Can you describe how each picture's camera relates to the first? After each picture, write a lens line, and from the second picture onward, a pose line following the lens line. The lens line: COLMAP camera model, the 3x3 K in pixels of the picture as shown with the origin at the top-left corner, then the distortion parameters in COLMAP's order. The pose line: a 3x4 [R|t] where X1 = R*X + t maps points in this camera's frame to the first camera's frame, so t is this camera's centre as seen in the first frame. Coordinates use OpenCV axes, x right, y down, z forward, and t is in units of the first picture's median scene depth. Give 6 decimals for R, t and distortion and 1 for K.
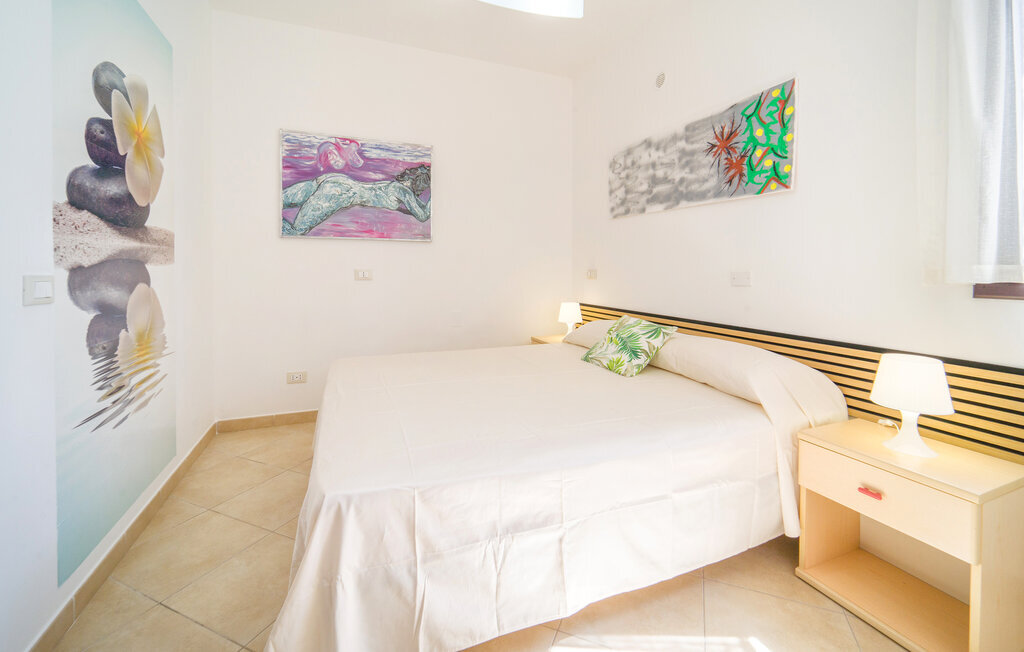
lens RADIAL K [[411.3, 0, 515.1], [0, 411.3, 270.5], [0, 0, 1]] dist [0.000001, -0.000744]
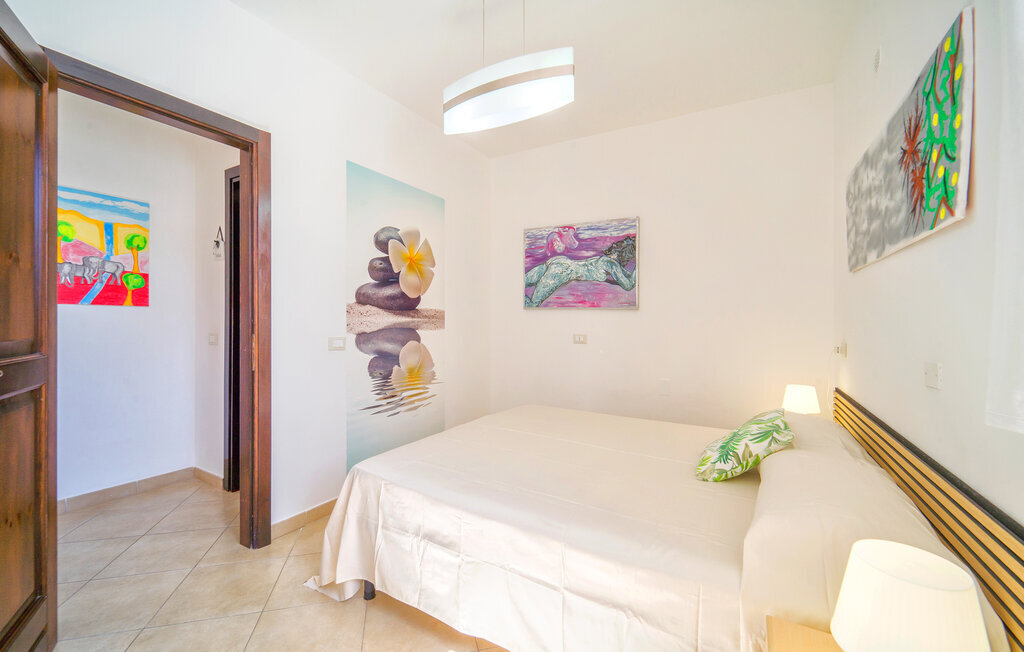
lens RADIAL K [[411.3, 0, 518.8], [0, 411.3, 323.1], [0, 0, 1]] dist [0.000001, -0.000744]
pose [[0.626790, 0.009575, -0.779129, 0.722498], [-0.019373, 0.999807, -0.003298, -0.045522], [0.778947, 0.017161, 0.626855, 0.216923]]
